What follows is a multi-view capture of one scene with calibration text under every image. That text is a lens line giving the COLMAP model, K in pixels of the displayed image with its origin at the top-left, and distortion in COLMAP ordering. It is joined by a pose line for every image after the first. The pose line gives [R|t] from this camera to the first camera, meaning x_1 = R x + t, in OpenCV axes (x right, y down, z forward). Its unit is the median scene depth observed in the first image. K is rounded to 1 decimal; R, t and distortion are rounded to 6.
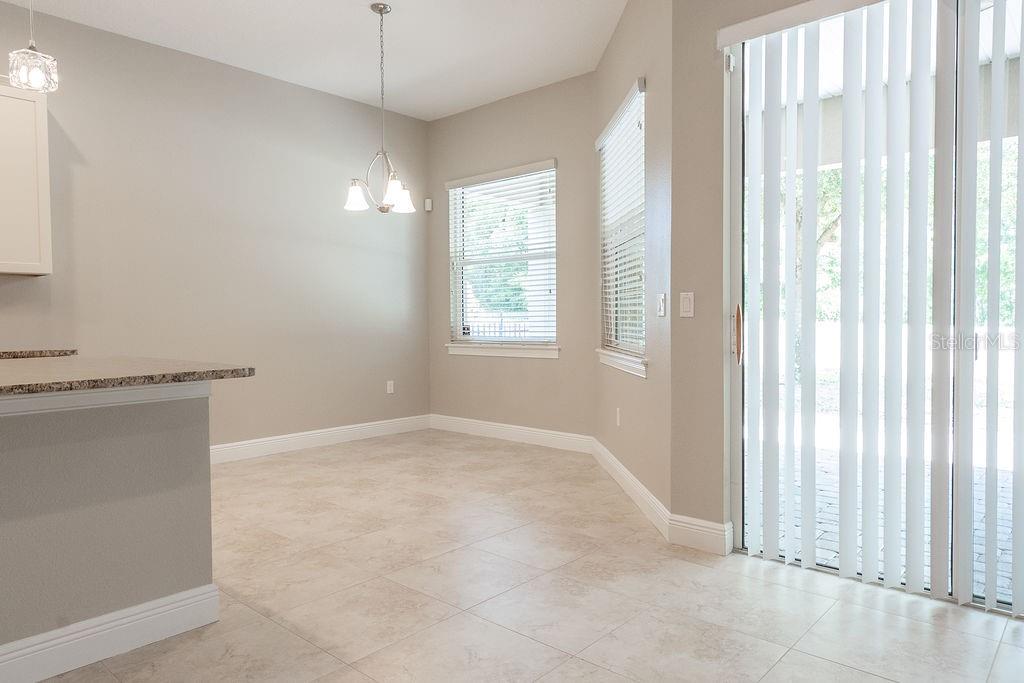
lens RADIAL K [[673.0, 0, 514.4], [0, 673.0, 335.5], [0, 0, 1]] dist [0.044158, 0.002442]
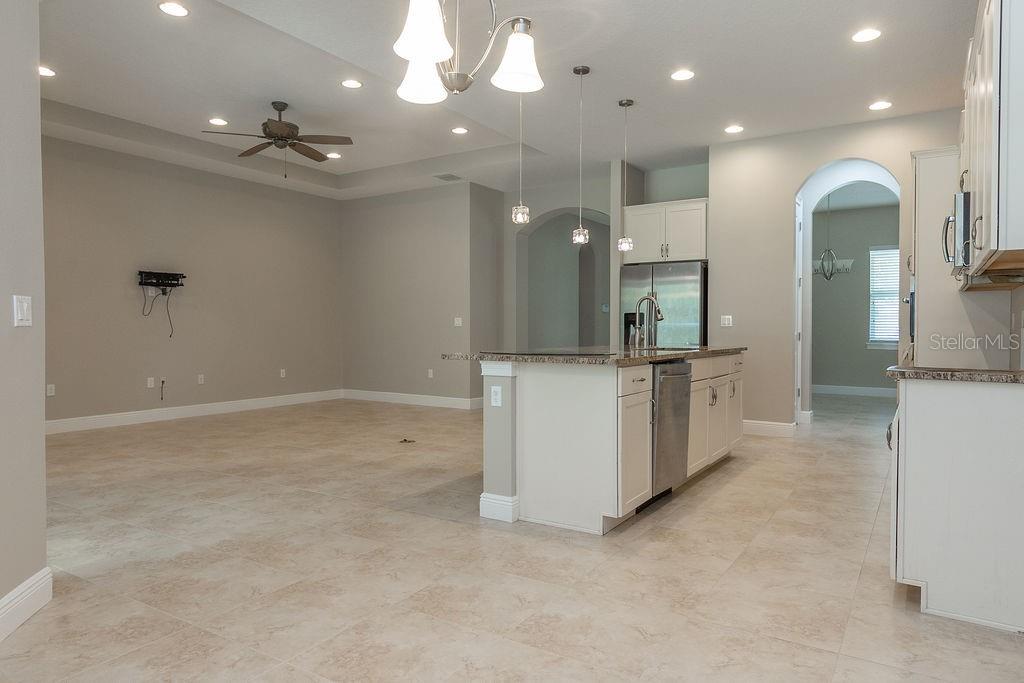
lens RADIAL K [[642.3, 0, 505.4], [0, 642.3, 341.2], [0, 0, 1]] dist [0.007510, 0.001216]
pose [[-0.989372, 0.008628, -0.145150, -0.212999], [0.001128, 0.998663, 0.051672, -0.050149], [0.145402, 0.050959, -0.988059, 1.888475]]
